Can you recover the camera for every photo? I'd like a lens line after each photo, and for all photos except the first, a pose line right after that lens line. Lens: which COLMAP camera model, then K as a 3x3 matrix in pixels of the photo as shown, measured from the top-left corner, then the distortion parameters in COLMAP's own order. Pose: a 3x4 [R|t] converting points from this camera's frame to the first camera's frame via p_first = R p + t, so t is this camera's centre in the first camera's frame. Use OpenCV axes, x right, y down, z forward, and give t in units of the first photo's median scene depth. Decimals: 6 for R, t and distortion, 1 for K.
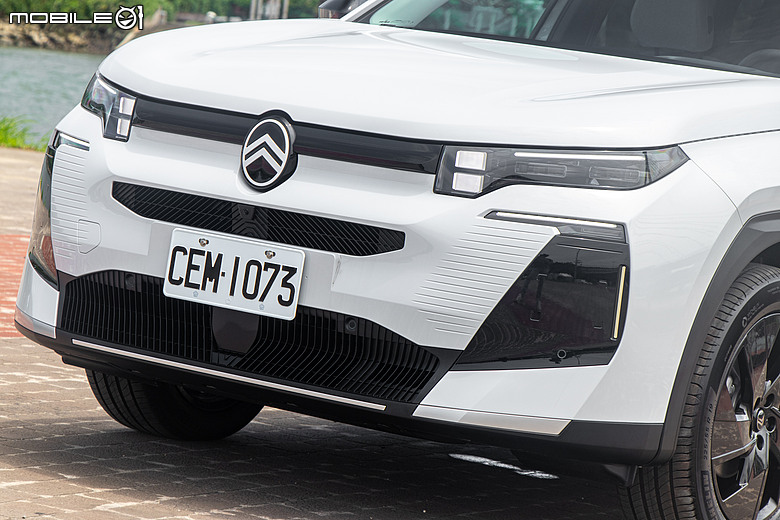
lens RADIAL K [[3199.6, 0, 390.0], [0, 3199.6, 260.0], [0, 0, 1]] dist [-0.207265, -1.571381]
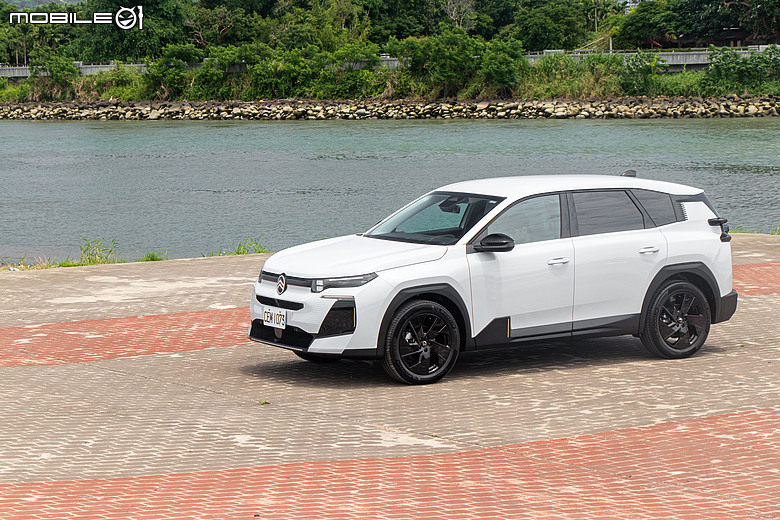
lens RADIAL K [[2216.5, 0, 390.0], [0, 2216.5, 260.0], [0, 0, 1]] dist [-0.024783, -0.259652]
pose [[0.912731, -0.101690, -0.395703, 1.115753], [0.101744, 0.994591, -0.020912, 0.005122], [0.395689, -0.021174, 0.918140, -1.340495]]
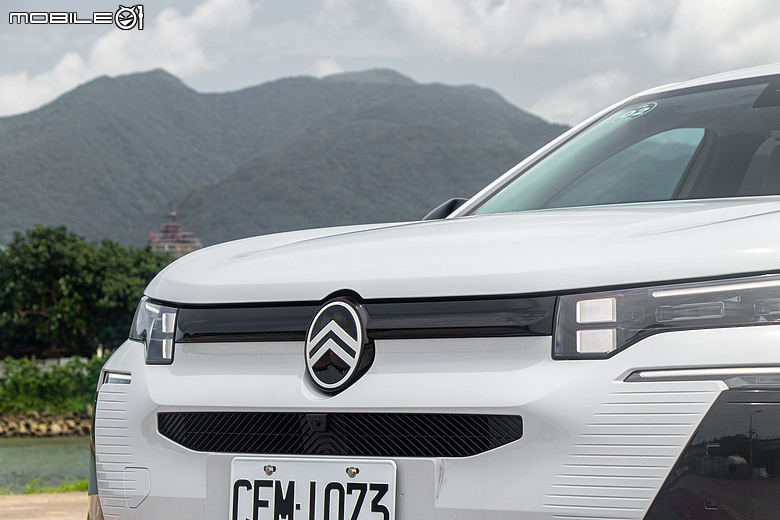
lens RADIAL K [[2303.9, 0, 390.0], [0, 2303.9, 260.0], [0, 0, 1]] dist [-0.030199, -1.555050]
pose [[0.988917, -0.135797, -0.060023, 0.011213], [0.127019, 0.983138, -0.131554, 0.021870], [0.076876, 0.122472, 0.989490, 0.447568]]
